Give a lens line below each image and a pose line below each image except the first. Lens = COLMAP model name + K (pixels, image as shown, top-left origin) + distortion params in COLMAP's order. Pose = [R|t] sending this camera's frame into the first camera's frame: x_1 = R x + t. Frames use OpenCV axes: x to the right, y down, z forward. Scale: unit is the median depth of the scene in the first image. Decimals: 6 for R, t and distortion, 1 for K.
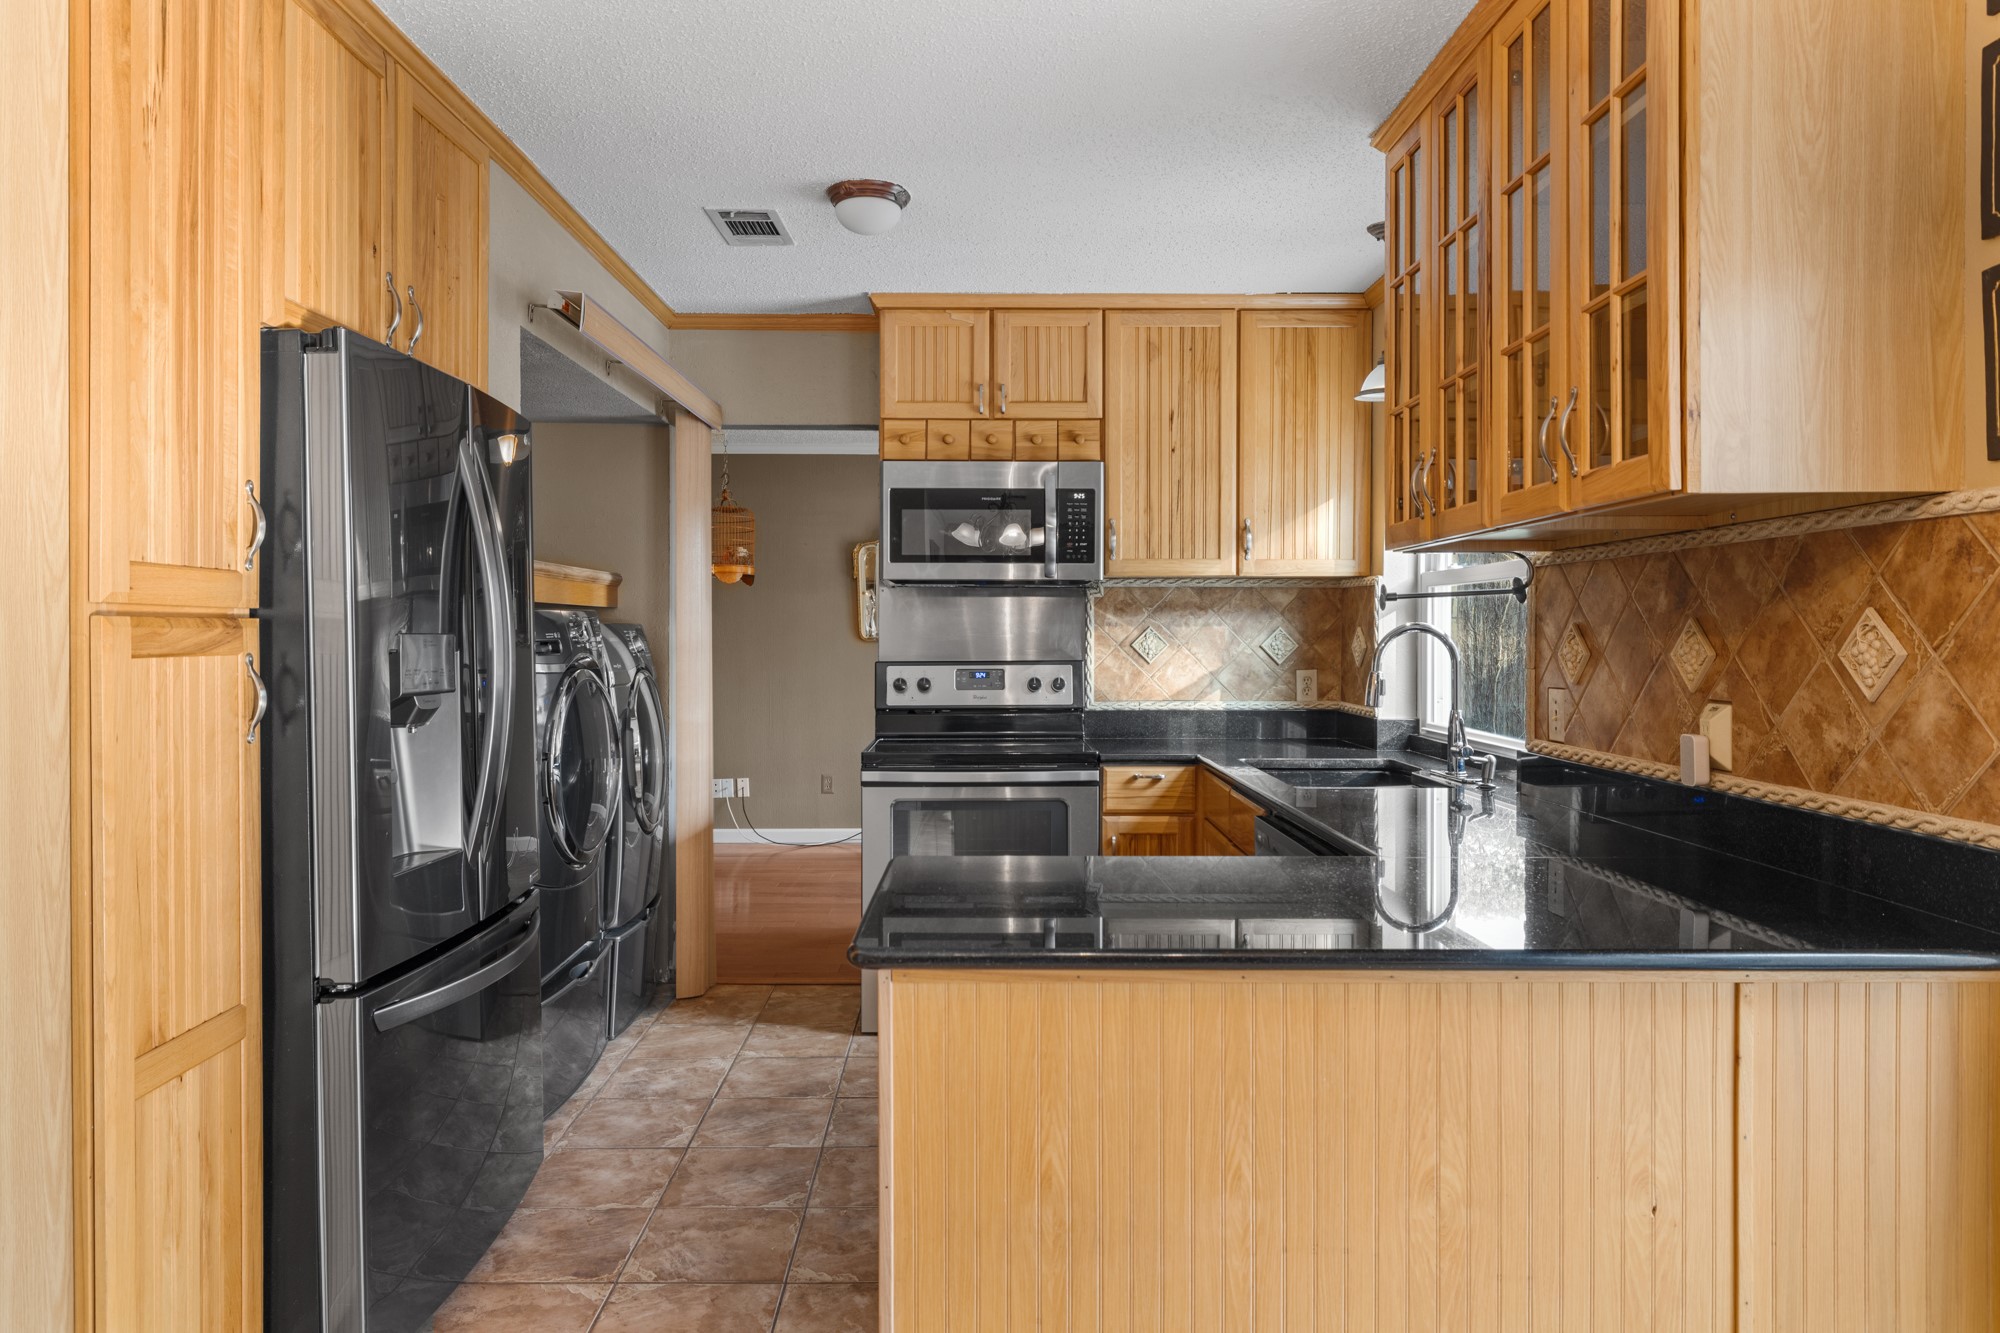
lens RADIAL K [[1299.3, 0, 1002.2], [0, 1299.3, 640.7], [0, 0, 1]] dist [-0.004318, -0.000156]
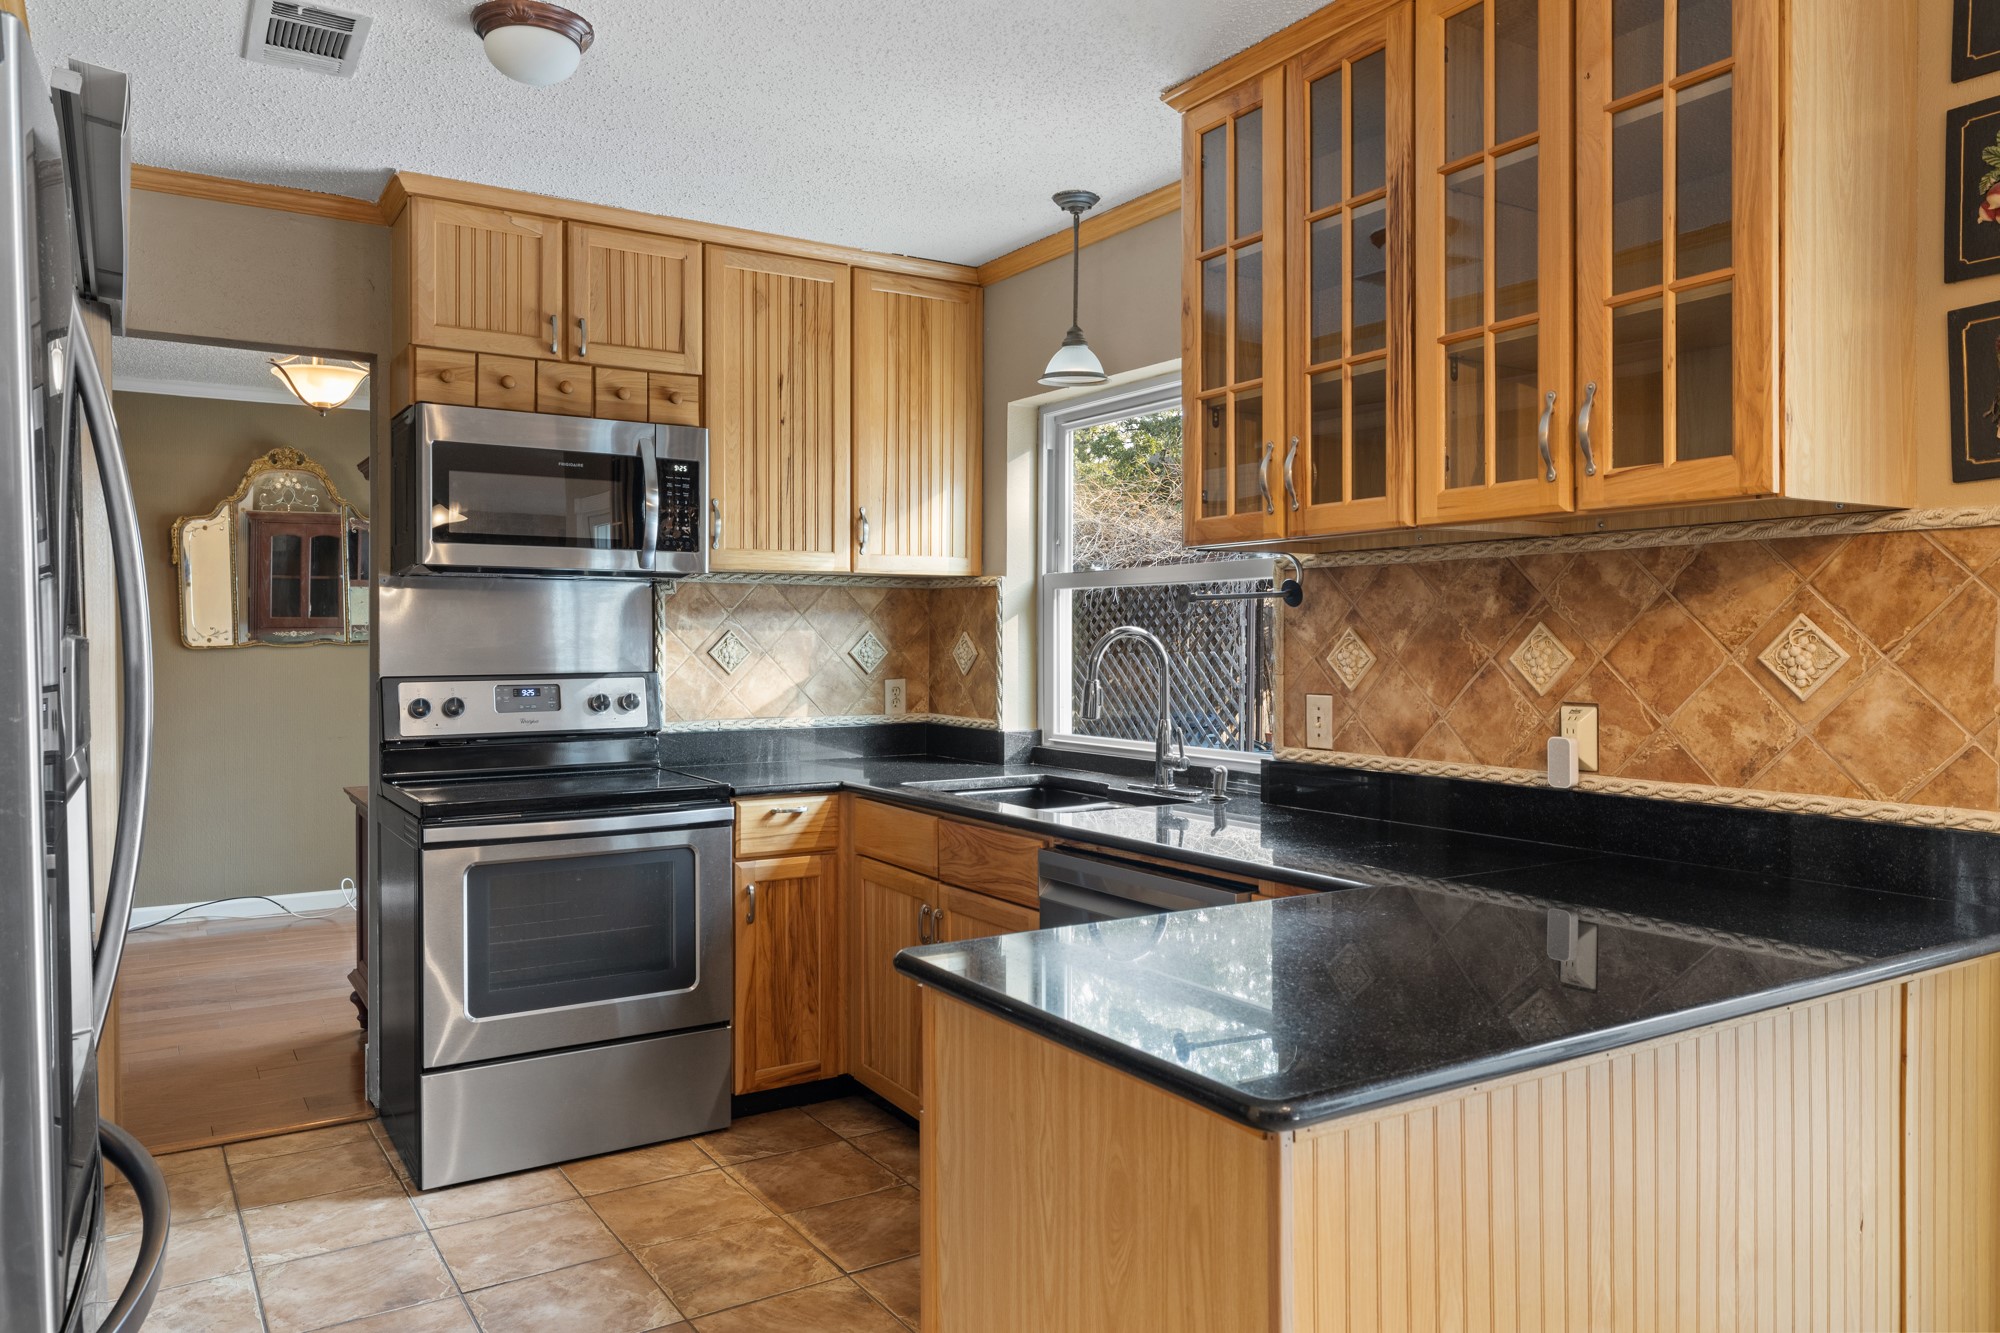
lens RADIAL K [[1367.5, 0, 1003.3], [0, 1367.5, 647.9], [0, 0, 1]] dist [-0.000701, -0.000266]
pose [[0.849530, -0.003183, 0.527532, -0.232451], [0.002987, 0.999995, 0.001222, -0.000208], [-0.527533, 0.000537, 0.849535, 0.181958]]
